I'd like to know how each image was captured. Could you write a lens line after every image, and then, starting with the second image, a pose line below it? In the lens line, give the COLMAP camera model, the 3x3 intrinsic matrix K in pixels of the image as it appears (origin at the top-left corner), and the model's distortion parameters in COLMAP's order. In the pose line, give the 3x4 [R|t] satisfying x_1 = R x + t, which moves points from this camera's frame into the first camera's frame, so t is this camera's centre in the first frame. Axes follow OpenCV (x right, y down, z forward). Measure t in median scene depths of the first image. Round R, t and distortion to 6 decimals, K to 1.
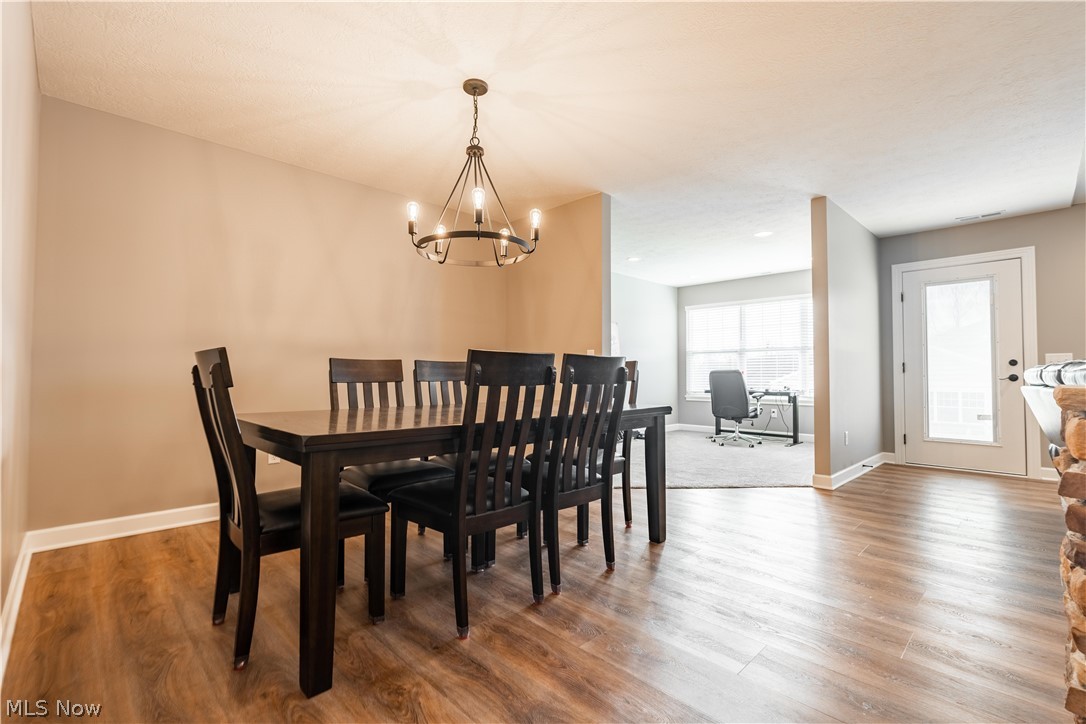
lens RADIAL K [[488.6, 0, 543.4], [0, 488.6, 360.3], [0, 0, 1]] dist [-0.003913, 0.000785]
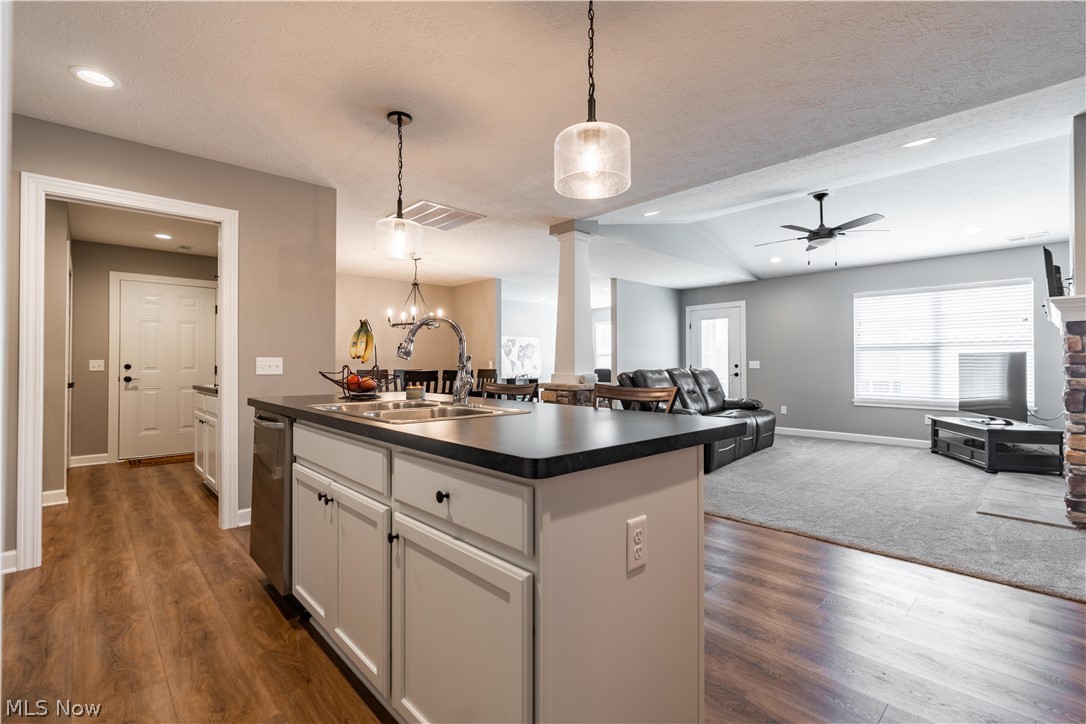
lens RADIAL K [[488.6, 0, 542.5], [0, 488.6, 358.8], [0, 0, 1]] dist [-0.003913, 0.000785]
pose [[0.999742, -0.004491, -0.022244, 0.537856], [0.004900, 0.999820, 0.018344, -0.101420], [0.022158, -0.018448, 0.999584, -1.405401]]
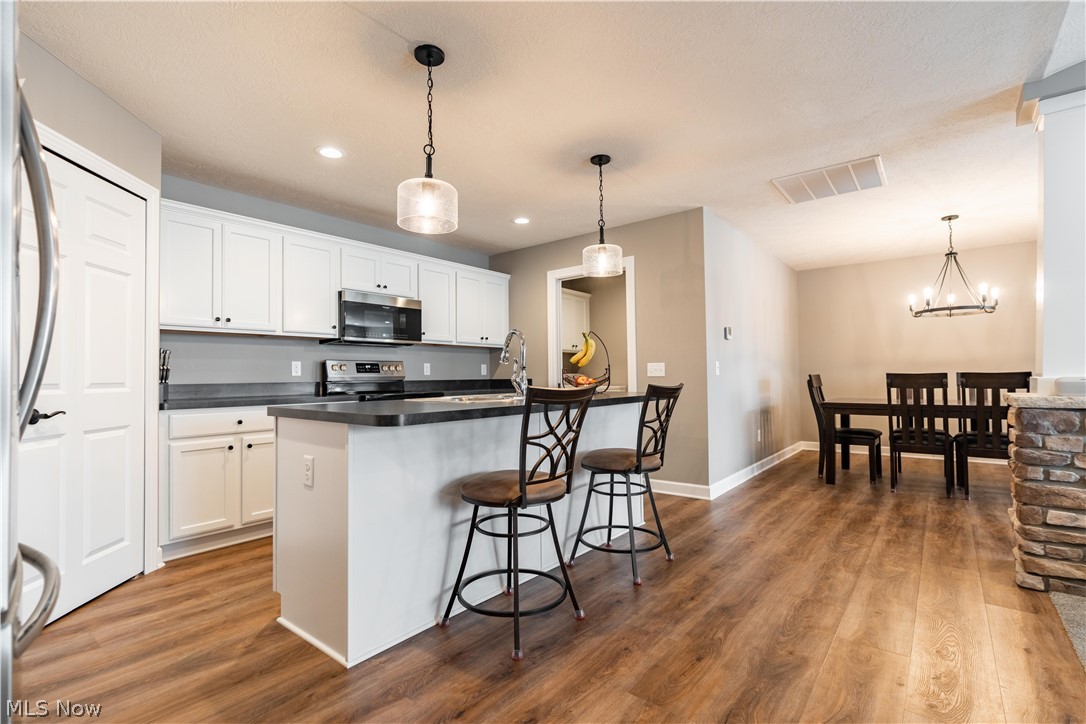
lens RADIAL K [[500.3, 0, 542.3], [0, 500.3, 361.0], [0, 0, 1]] dist [-0.000616, -0.000092]
pose [[0.115141, -0.035771, -0.992705, 1.444329], [0.042101, 0.998629, -0.031101, -0.052916], [0.992457, -0.038213, 0.116489, -0.668768]]
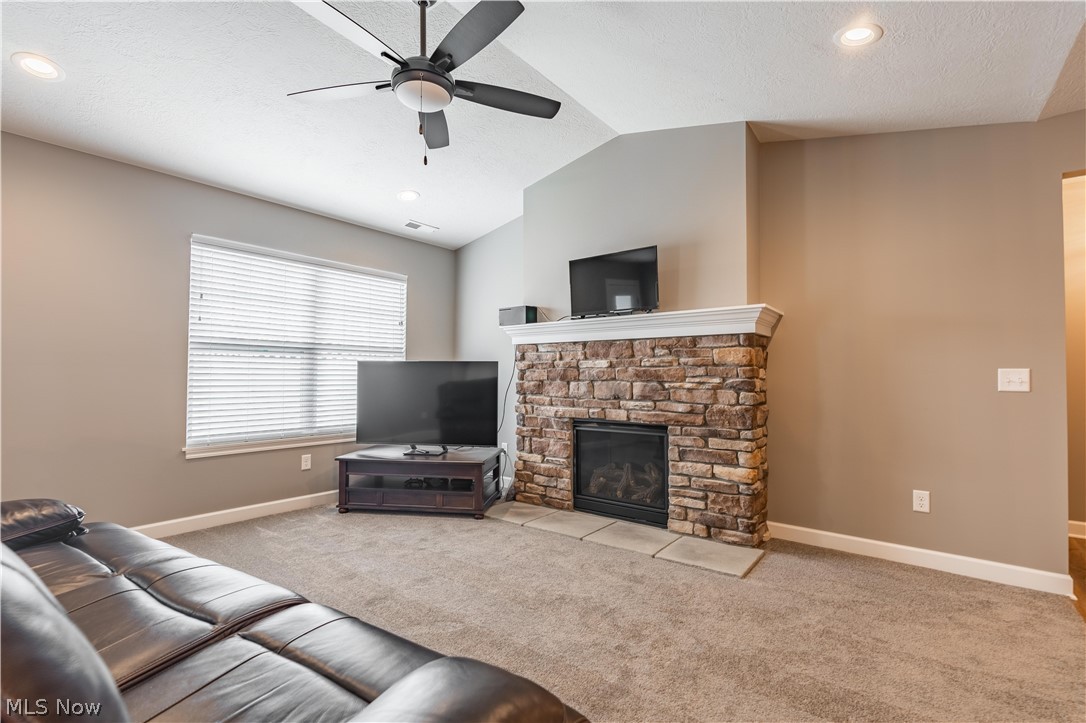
lens RADIAL K [[488.6, 0, 539.6], [0, 488.6, 363.8], [0, 0, 1]] dist [-0.003913, 0.000785]
pose [[-0.123735, 0.010048, 0.992264, 0.752293], [-0.037121, 0.999202, -0.014747, -0.063753], [-0.991621, -0.038659, -0.123264, 0.525128]]
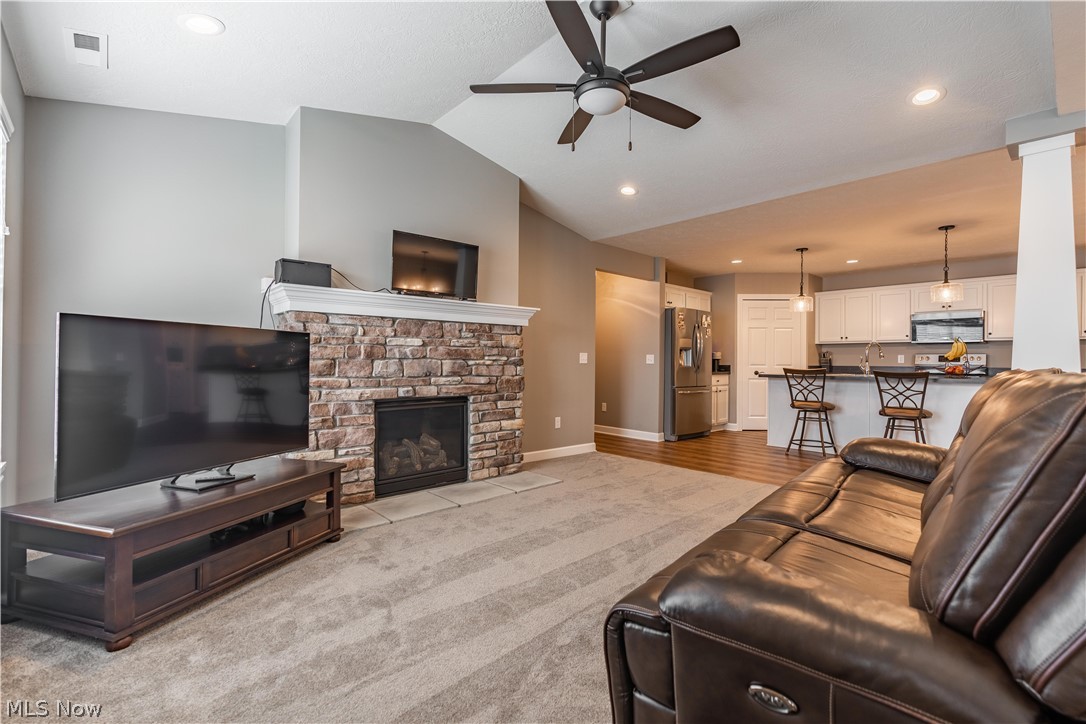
lens RADIAL K [[488.6, 0, 544.2], [0, 488.6, 361.5], [0, 0, 1]] dist [-0.003913, 0.000785]
pose [[-0.998917, -0.017565, 0.043082, 1.707477], [-0.018985, 0.999282, -0.032776, 0.006168], [-0.042475, -0.033558, -0.998534, 1.596123]]
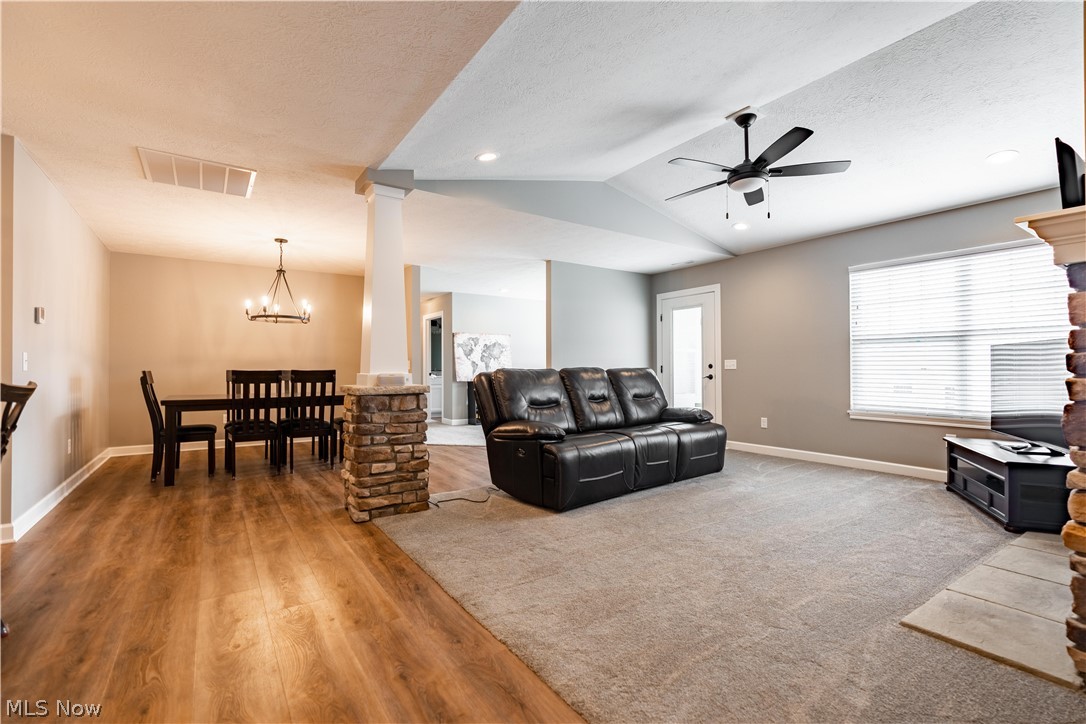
lens RADIAL K [[488.6, 0, 539.1], [0, 488.6, 363.8], [0, 0, 1]] dist [-0.003913, 0.000785]
pose [[0.983105, -0.006949, -0.182909, 1.316682], [0.010543, 0.999770, 0.018682, -0.059632], [0.182737, -0.020295, 0.982952, -0.852814]]
